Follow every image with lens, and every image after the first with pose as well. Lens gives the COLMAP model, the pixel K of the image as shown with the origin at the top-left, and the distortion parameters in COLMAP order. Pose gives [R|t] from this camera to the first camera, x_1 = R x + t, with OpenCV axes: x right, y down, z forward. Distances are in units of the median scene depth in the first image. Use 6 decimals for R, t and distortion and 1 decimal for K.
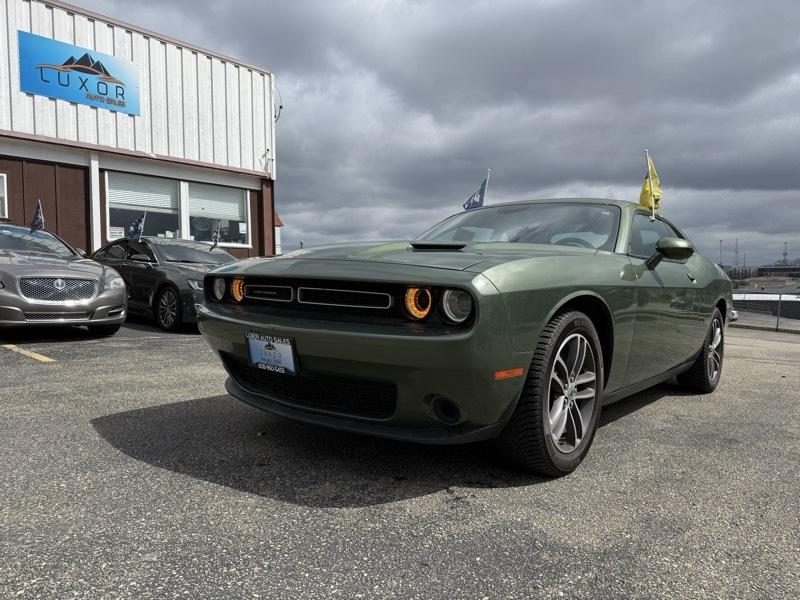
lens RADIAL K [[564.4, 0, 401.6], [0, 564.4, 304.2], [0, 0, 1]] dist [0.040256, -0.044623]
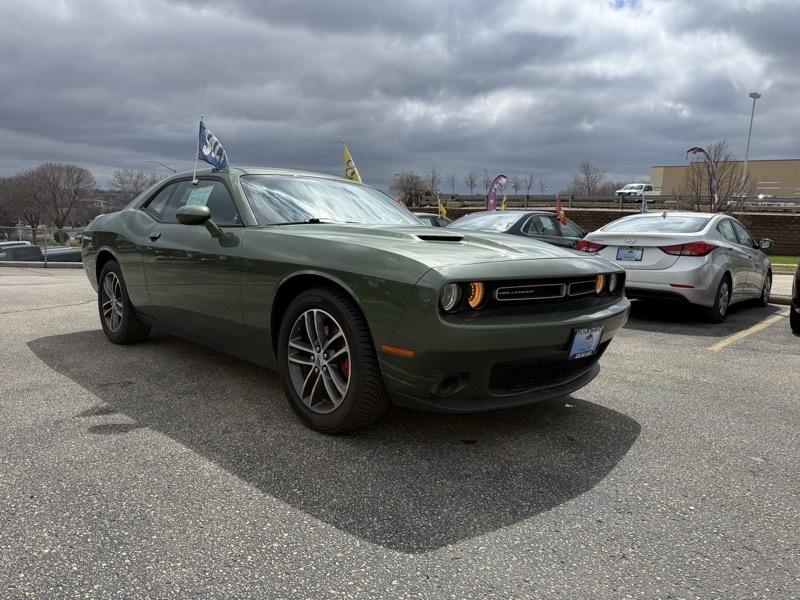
lens RADIAL K [[557.4, 0, 415.1], [0, 557.4, 288.0], [0, 0, 1]] dist [0.021519, -0.021900]
pose [[0.089870, -0.132180, 0.987143, -0.283641], [0.012434, 0.991226, 0.131595, -0.037035], [-0.995876, 0.000448, 0.090725, 0.253912]]
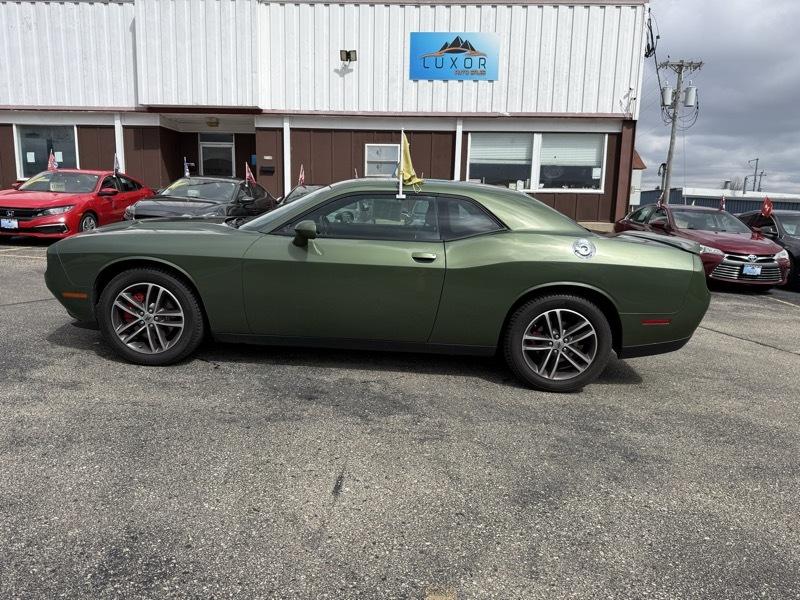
lens RADIAL K [[564.4, 0, 396.4], [0, 564.4, 302.6], [0, 0, 1]] dist [0.040256, -0.044623]
pose [[0.615124, 0.145488, -0.774891, 0.435789], [-0.059873, 0.988609, 0.138086, -0.034499], [0.786154, -0.038545, 0.616827, 0.121350]]
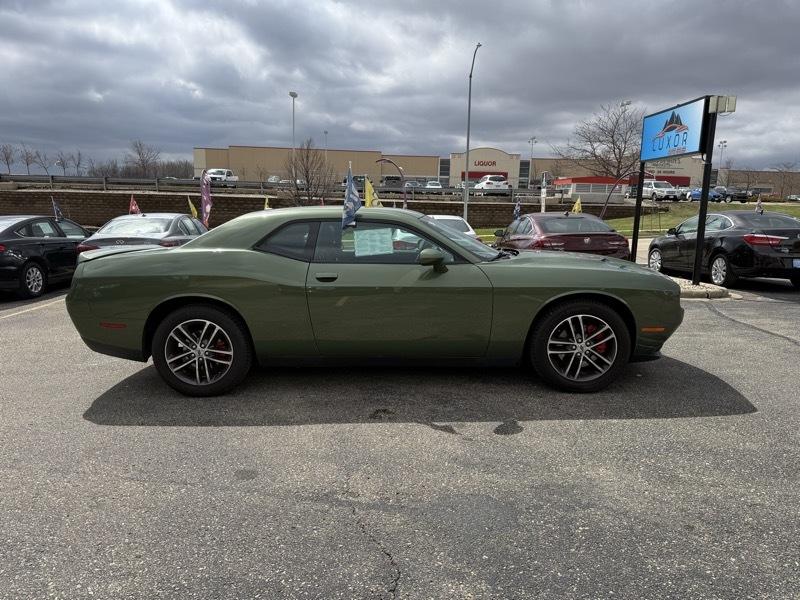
lens RADIAL K [[564.4, 0, 387.0], [0, 564.4, 301.3], [0, 0, 1]] dist [0.040256, -0.044623]
pose [[-0.611068, -0.147368, 0.777739, -0.261738], [0.017223, 0.979810, 0.199189, -0.081510], [-0.791390, 0.135113, -0.596193, 0.635982]]
